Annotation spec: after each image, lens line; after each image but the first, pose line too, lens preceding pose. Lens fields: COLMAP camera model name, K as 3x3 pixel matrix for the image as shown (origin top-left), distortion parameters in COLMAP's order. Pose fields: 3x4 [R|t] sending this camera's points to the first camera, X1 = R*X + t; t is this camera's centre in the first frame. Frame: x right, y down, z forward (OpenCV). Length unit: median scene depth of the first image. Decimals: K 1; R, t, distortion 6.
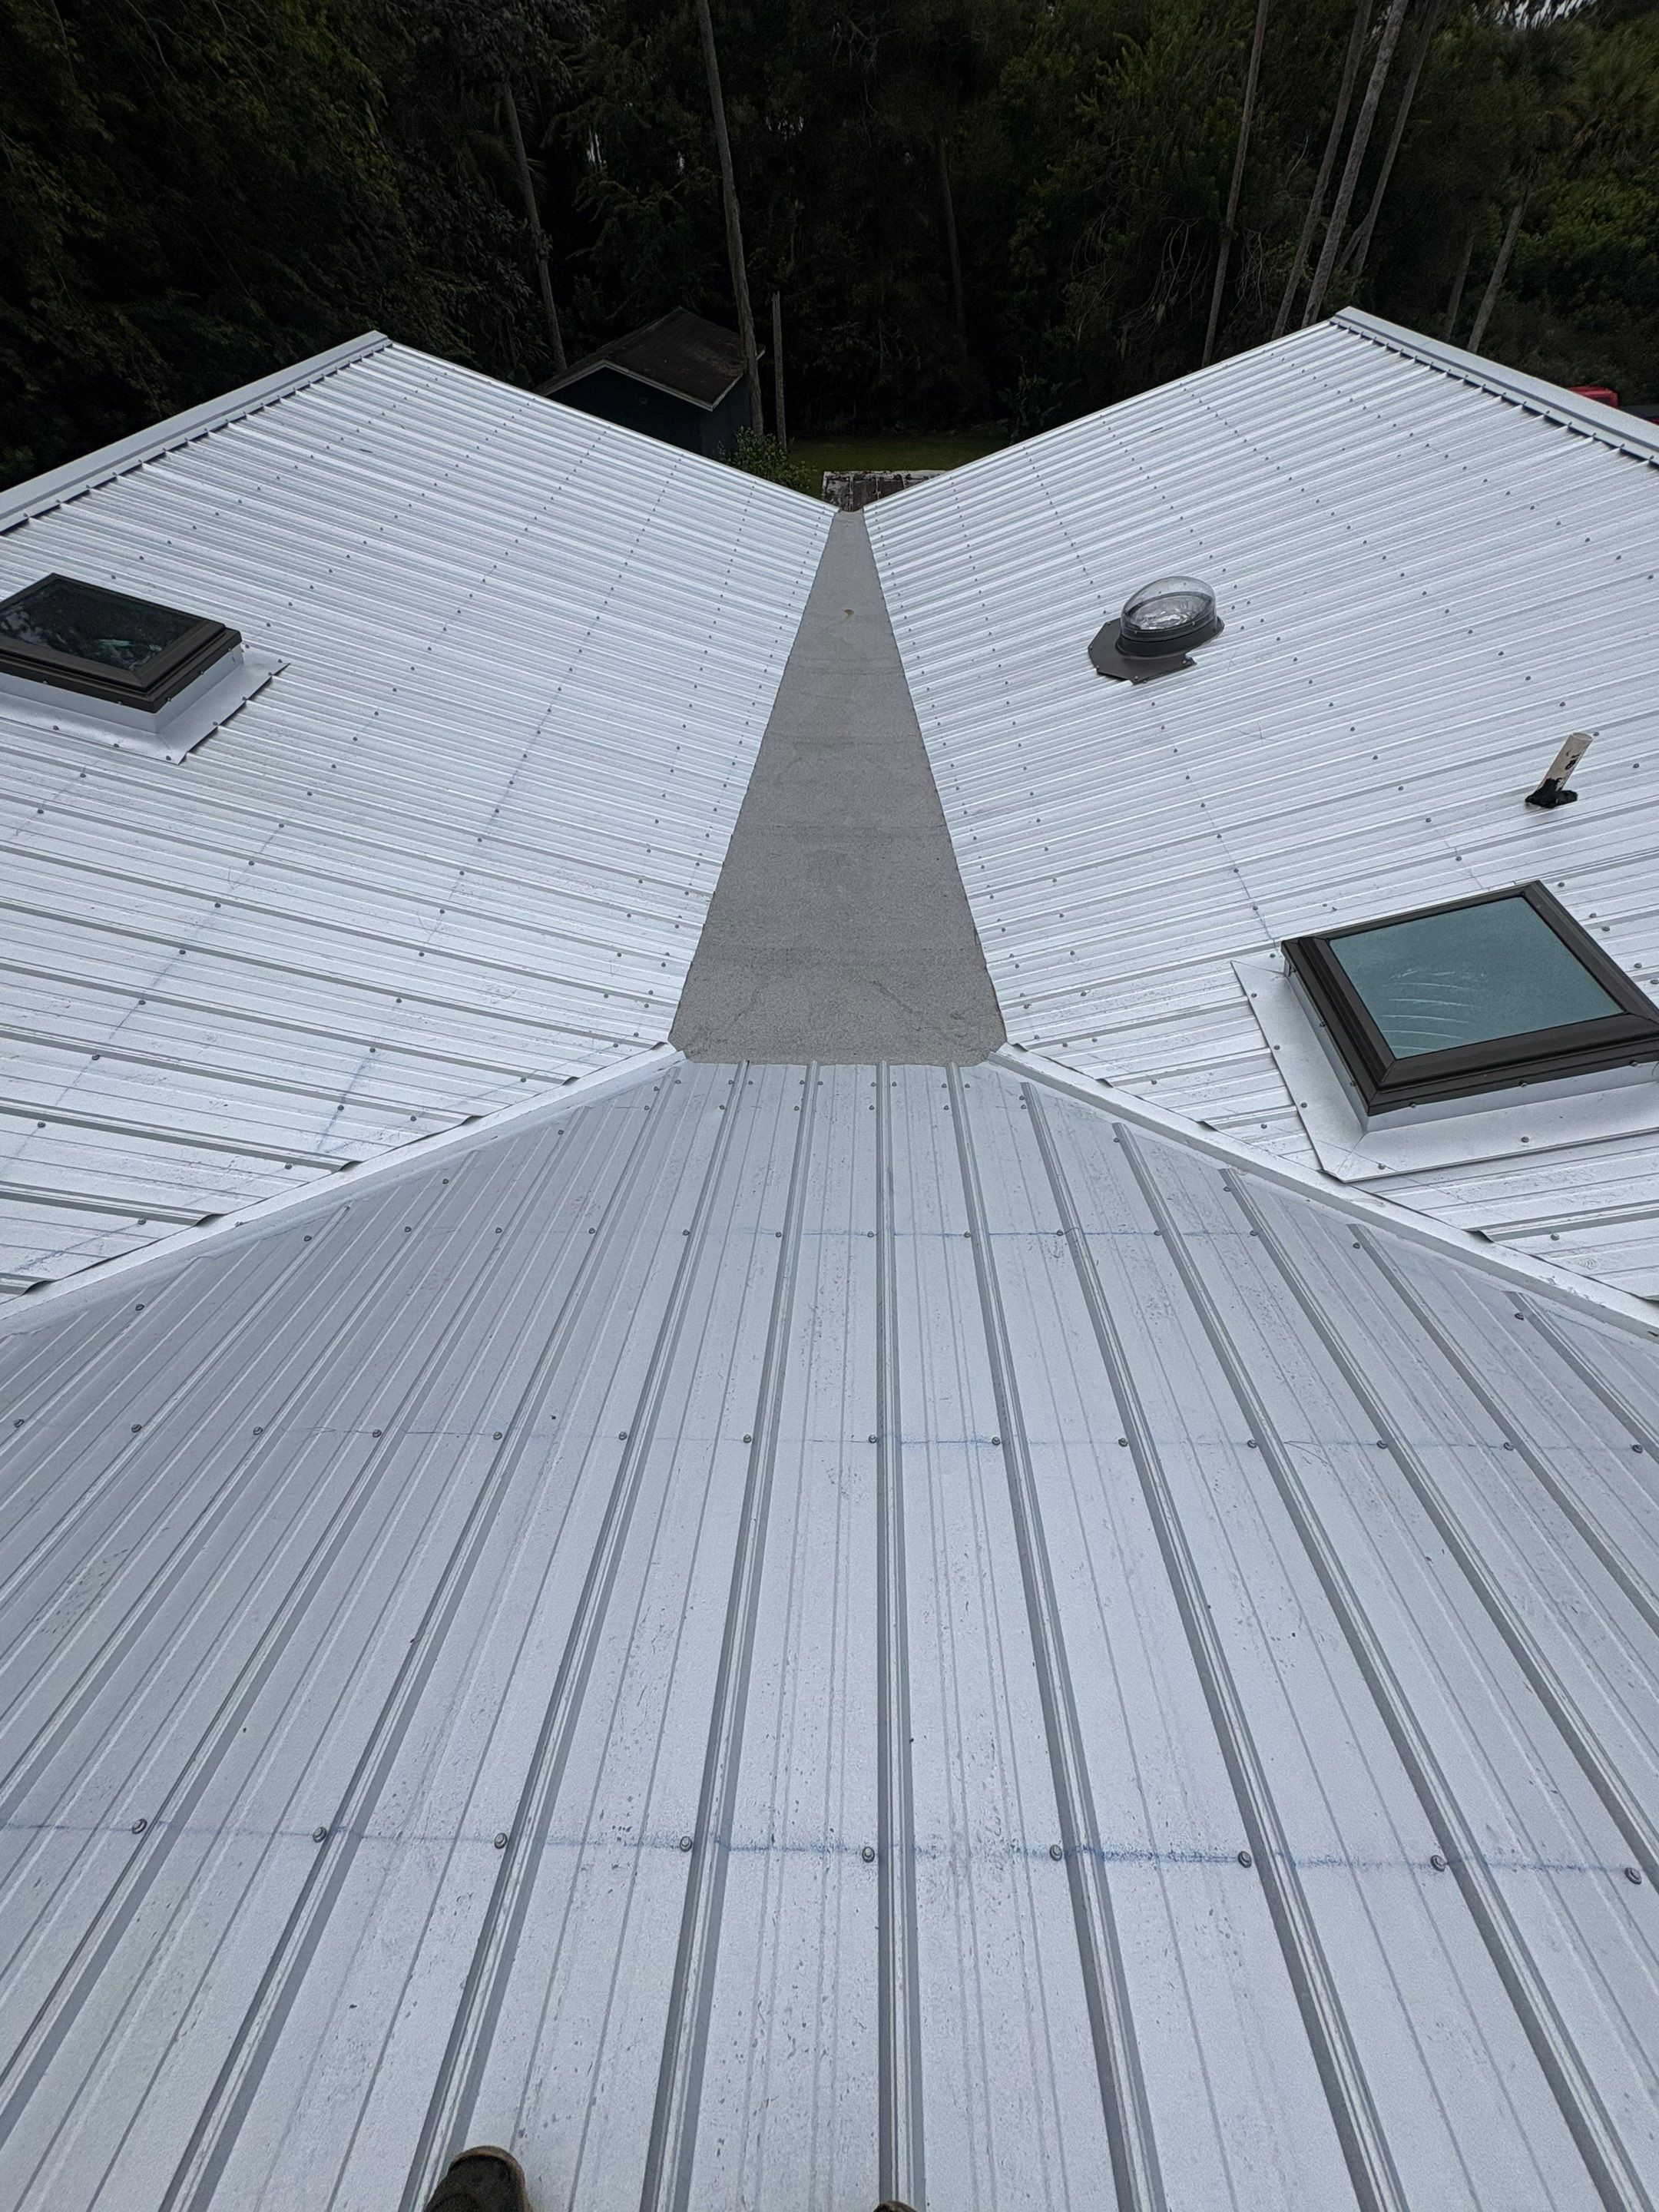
lens RADIAL K [[875.4, 0, 826.9], [0, 875.4, 1104.9], [0, 0, 1]] dist [-0.000033, -0.000238]
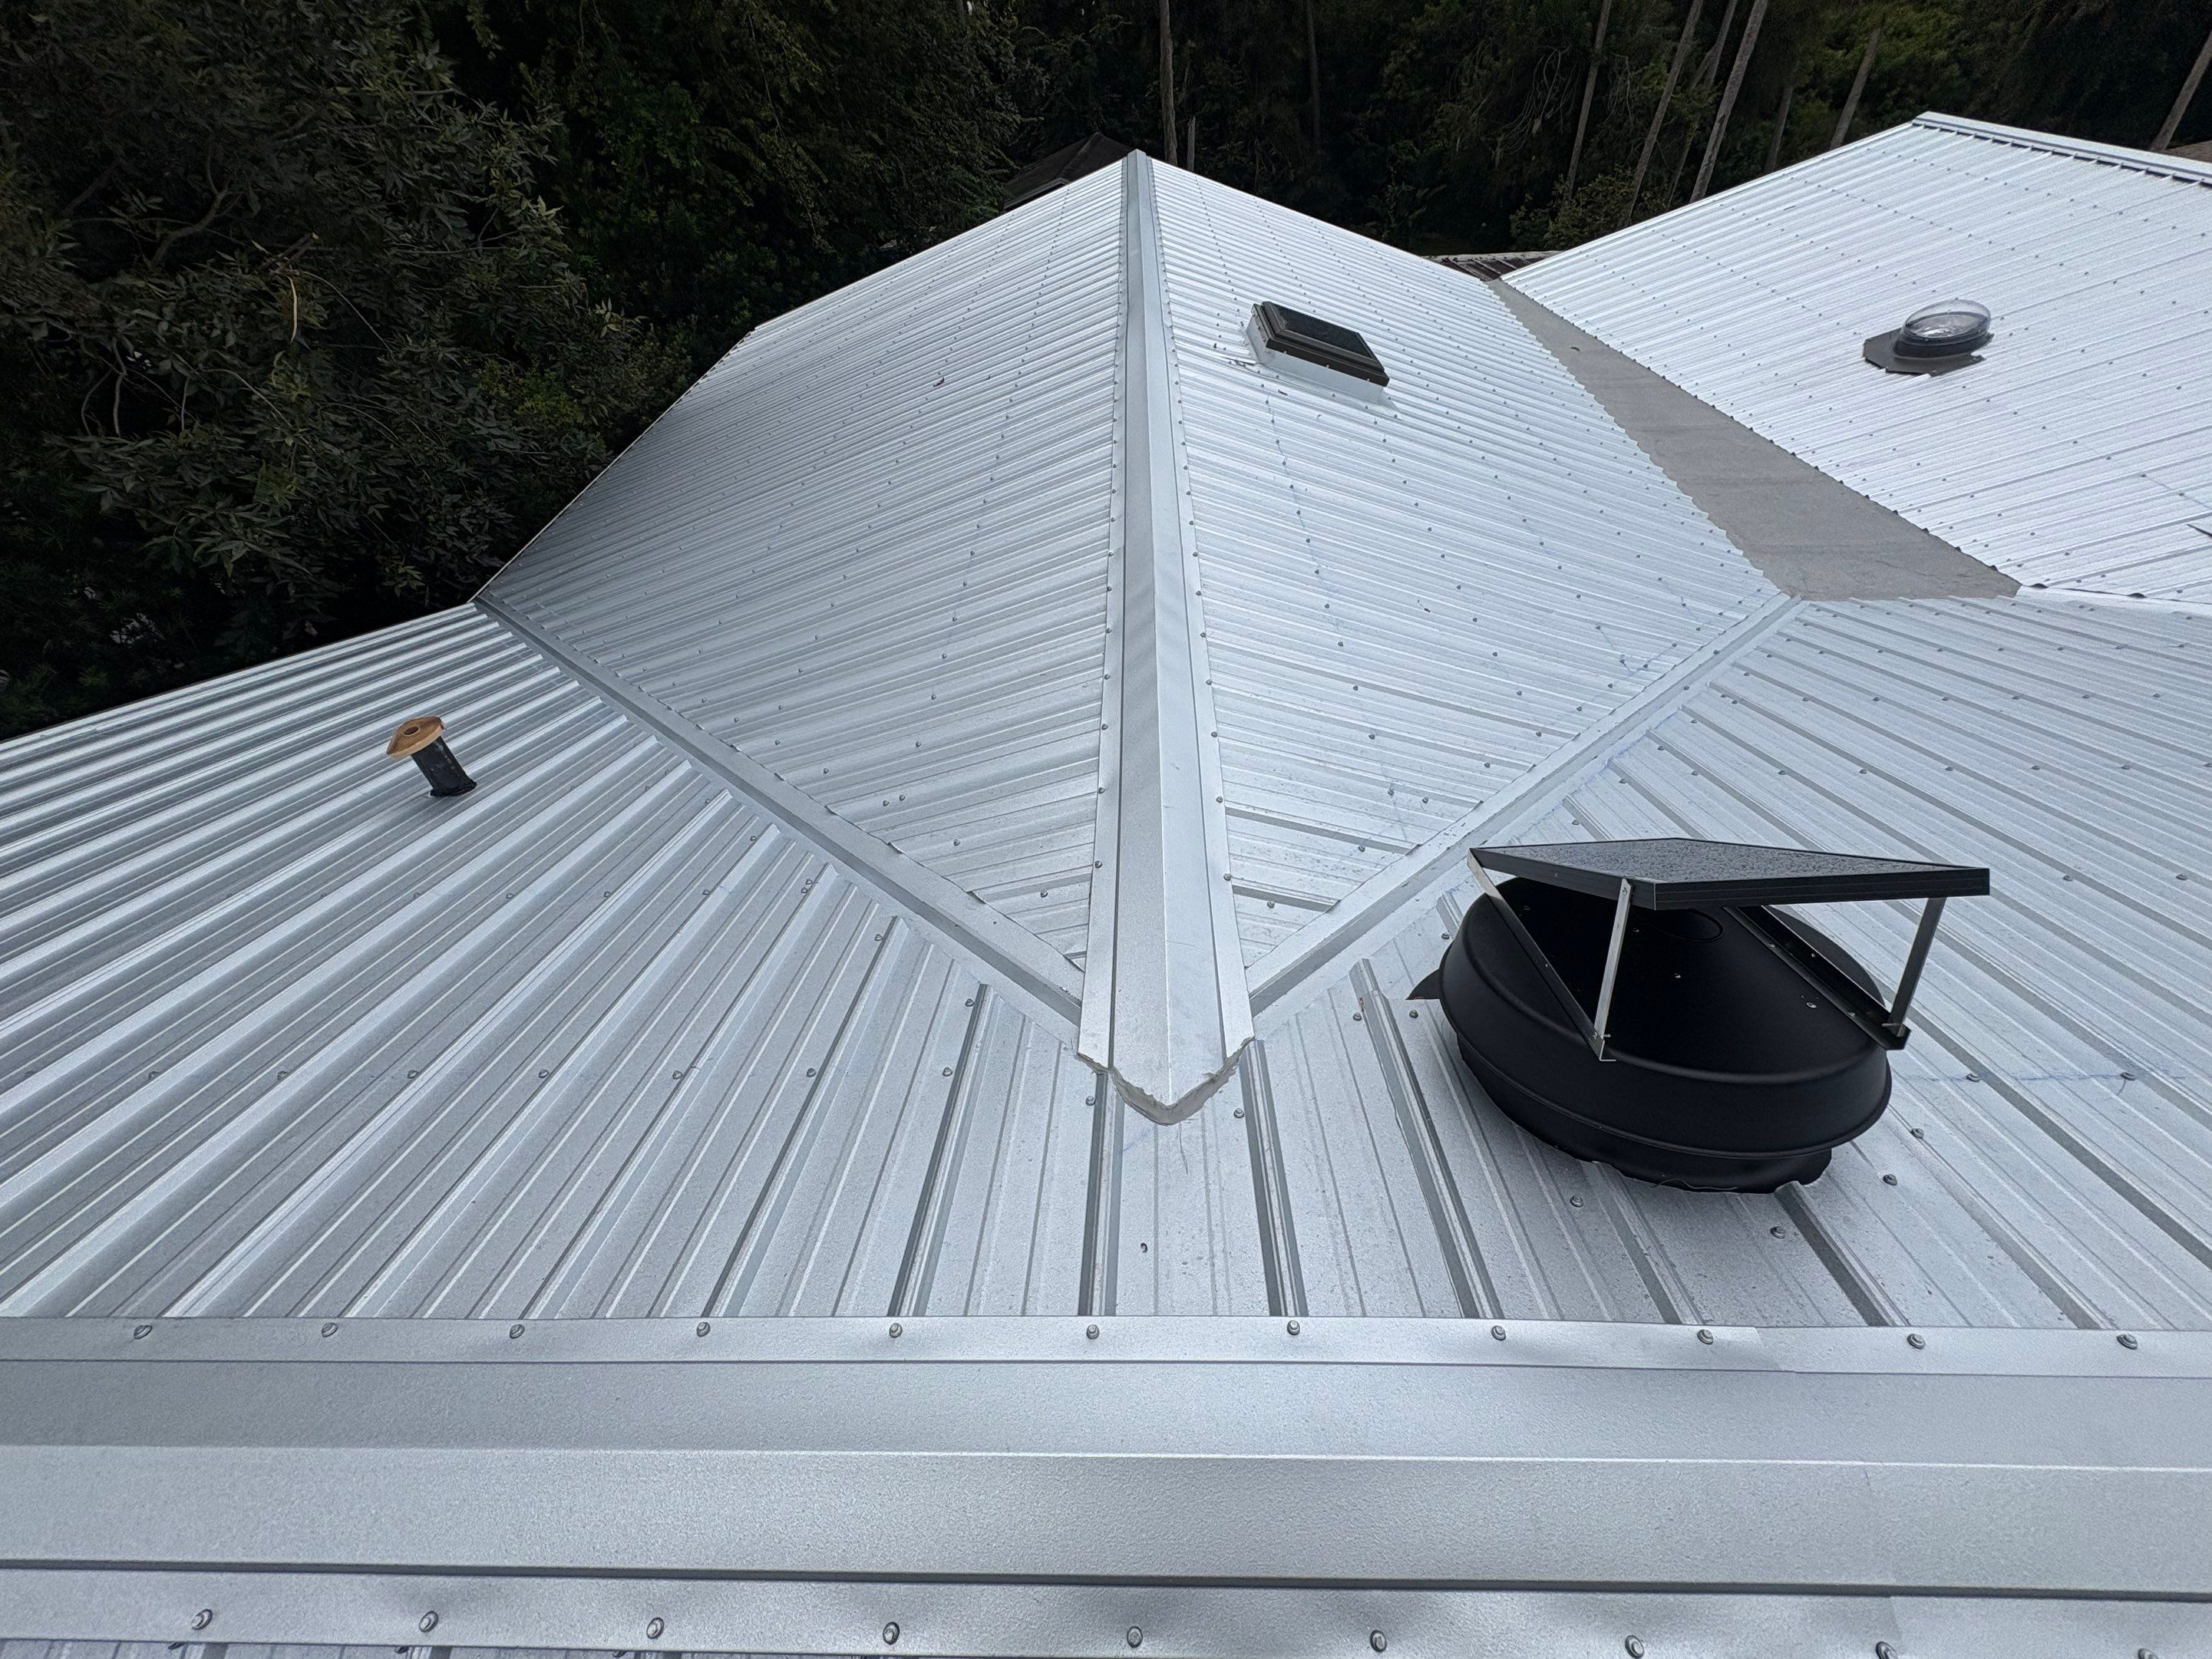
lens RADIAL K [[875.3, 0, 1105.8], [0, 875.3, 826.4], [0, 0, 1]] dist [-0.000033, -0.000238]
pose [[0.999801, -0.015467, -0.012605, -0.726018], [0.014568, 0.997541, -0.068550, 0.225153], [0.013635, 0.068353, 0.997568, -0.248296]]
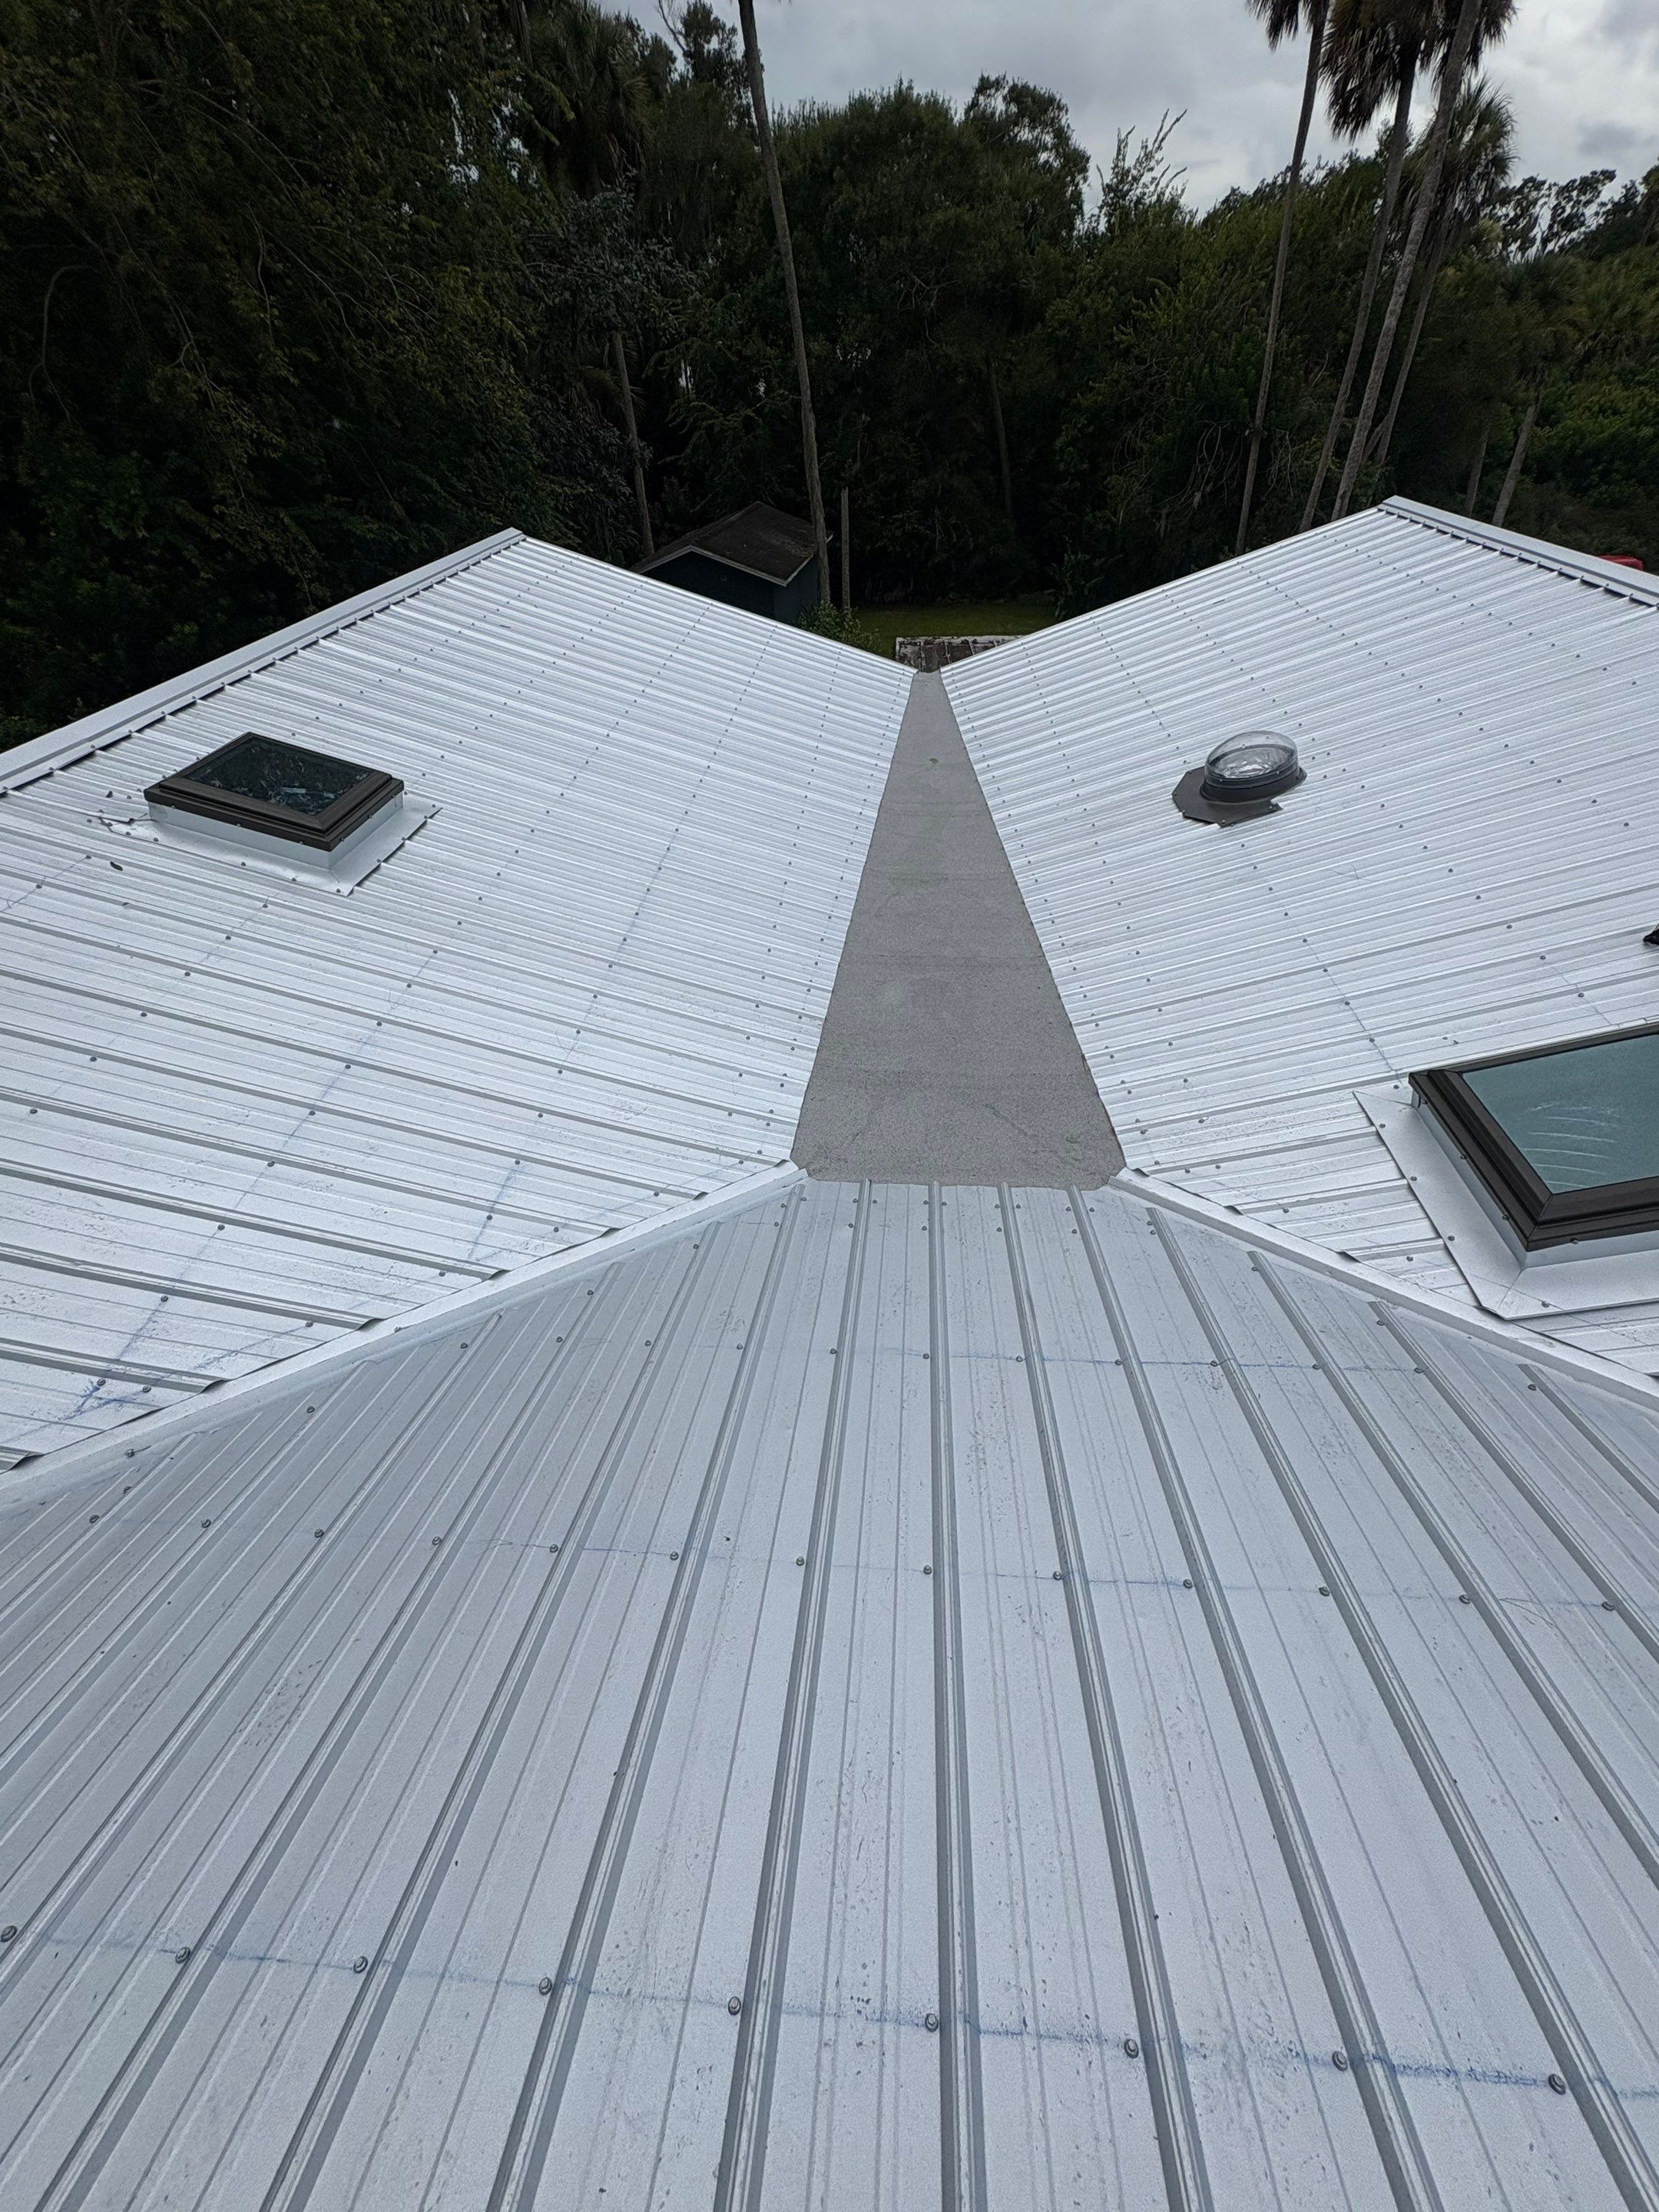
lens RADIAL K [[875.4, 0, 827.8], [0, 875.4, 1108.9], [0, 0, 1]] dist [-0.000033, -0.000238]
pose [[0.998661, 0.017895, -0.048535, -0.049768], [-0.024032, 0.991360, -0.128950, 0.000081], [0.045808, 0.129944, 0.990463, -0.011649]]
